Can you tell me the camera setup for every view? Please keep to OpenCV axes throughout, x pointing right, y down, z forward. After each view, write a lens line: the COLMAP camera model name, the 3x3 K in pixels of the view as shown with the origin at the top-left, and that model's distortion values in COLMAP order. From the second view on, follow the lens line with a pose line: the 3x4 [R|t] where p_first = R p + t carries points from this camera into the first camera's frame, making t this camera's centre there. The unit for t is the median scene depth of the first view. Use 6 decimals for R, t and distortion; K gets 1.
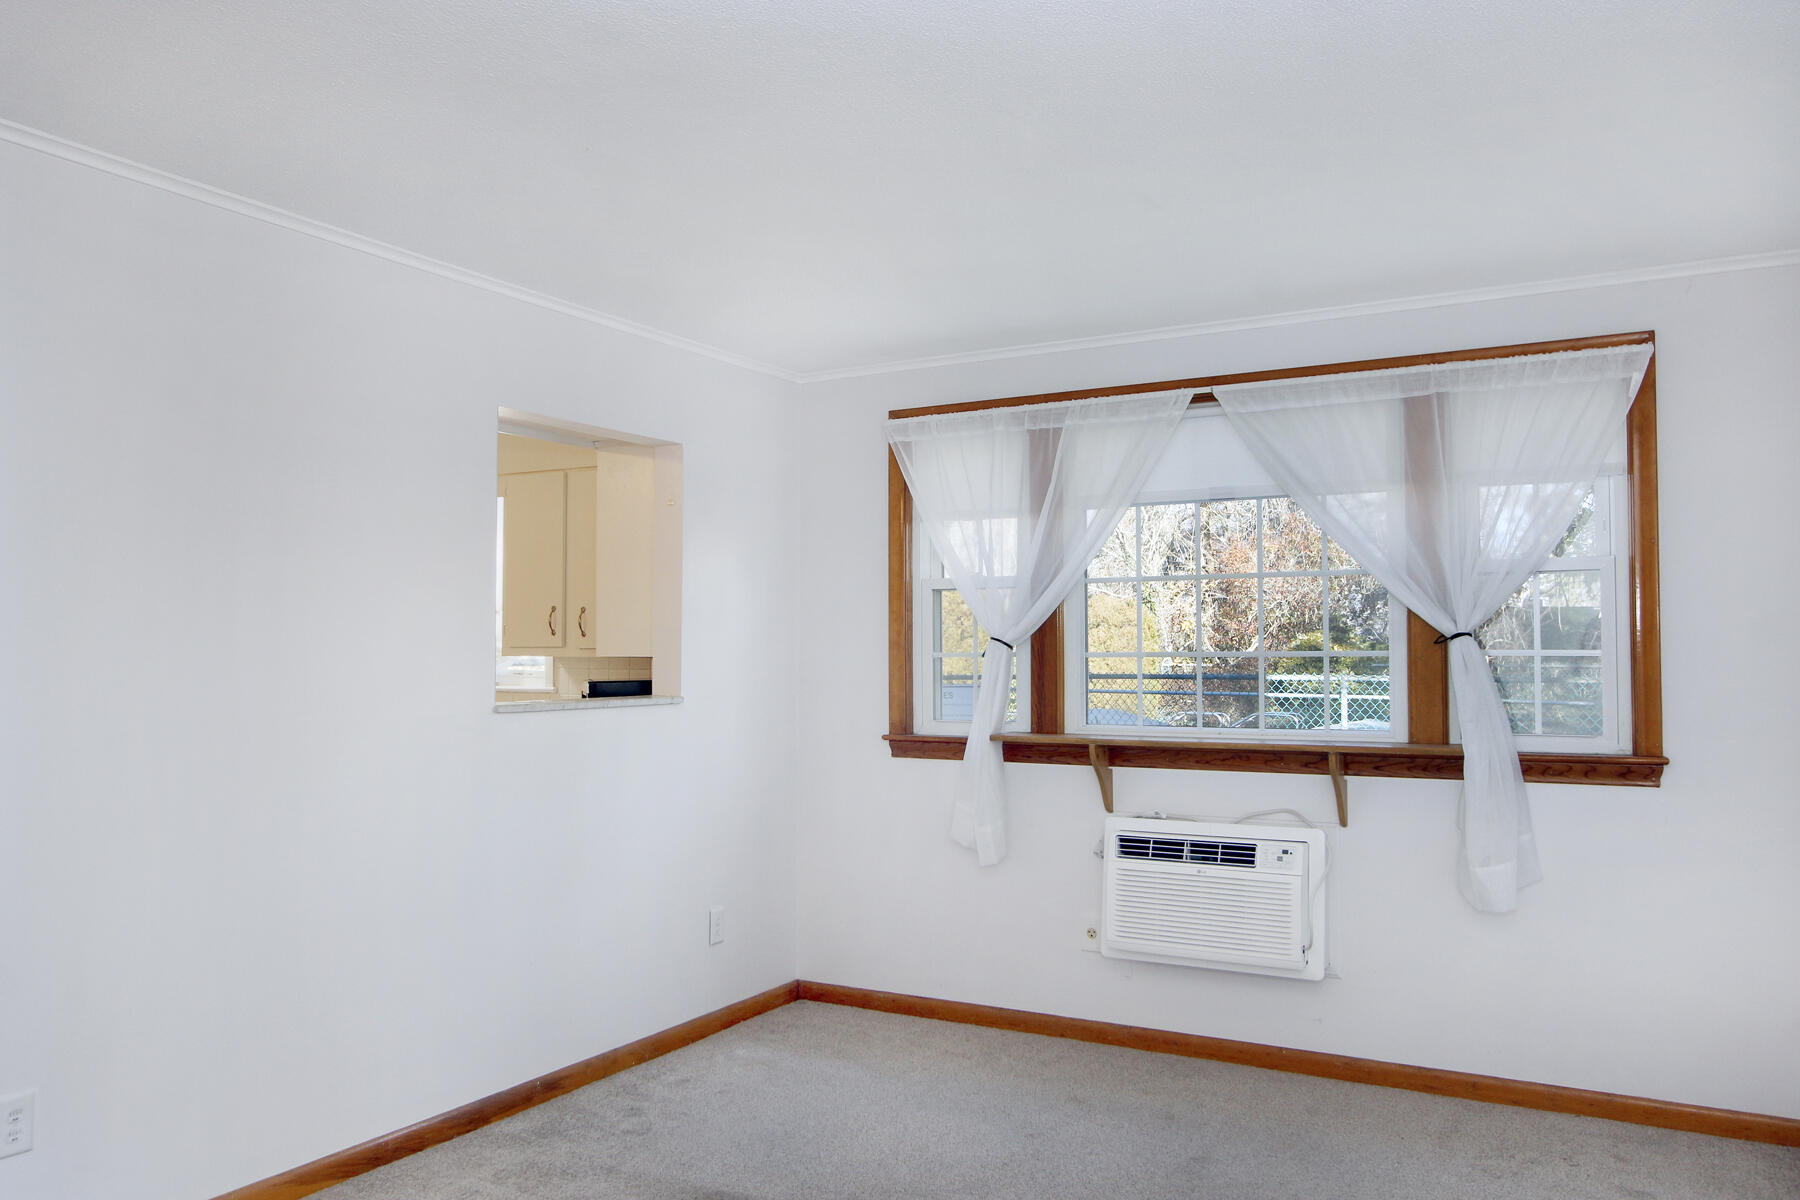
lens RADIAL K [[1321.0, 0, 901.3], [0, 1321.0, 609.2], [0, 0, 1]] dist [-0.006864, 0.013740]
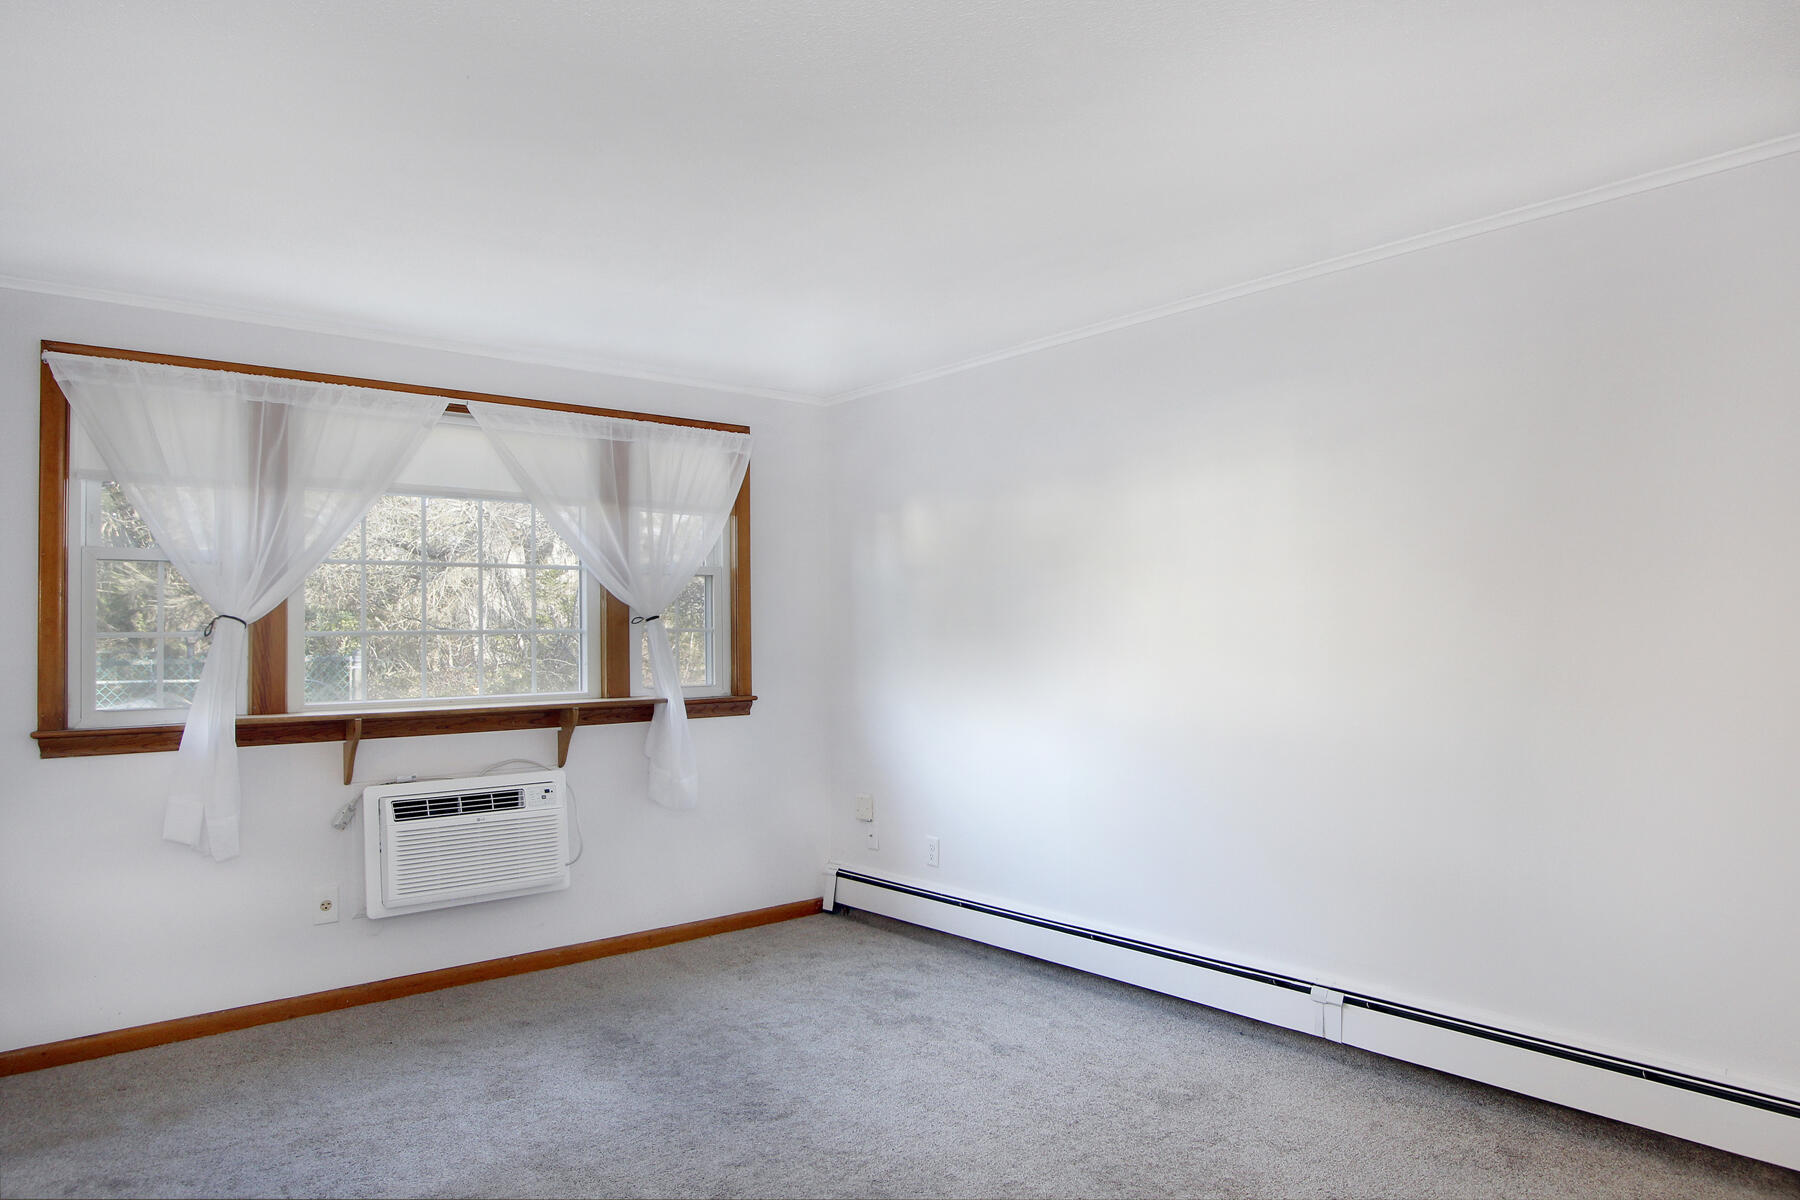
lens RADIAL K [[1113.7, 0, 901.4], [0, 1113.7, 598.8], [0, 0, 1]] dist [0.004767, 0.001326]
pose [[0.385679, 0.025236, 0.922288, -0.515367], [-0.025215, 0.999541, -0.016806, 0.011505], [-0.922288, -0.016774, 0.386139, 0.272481]]
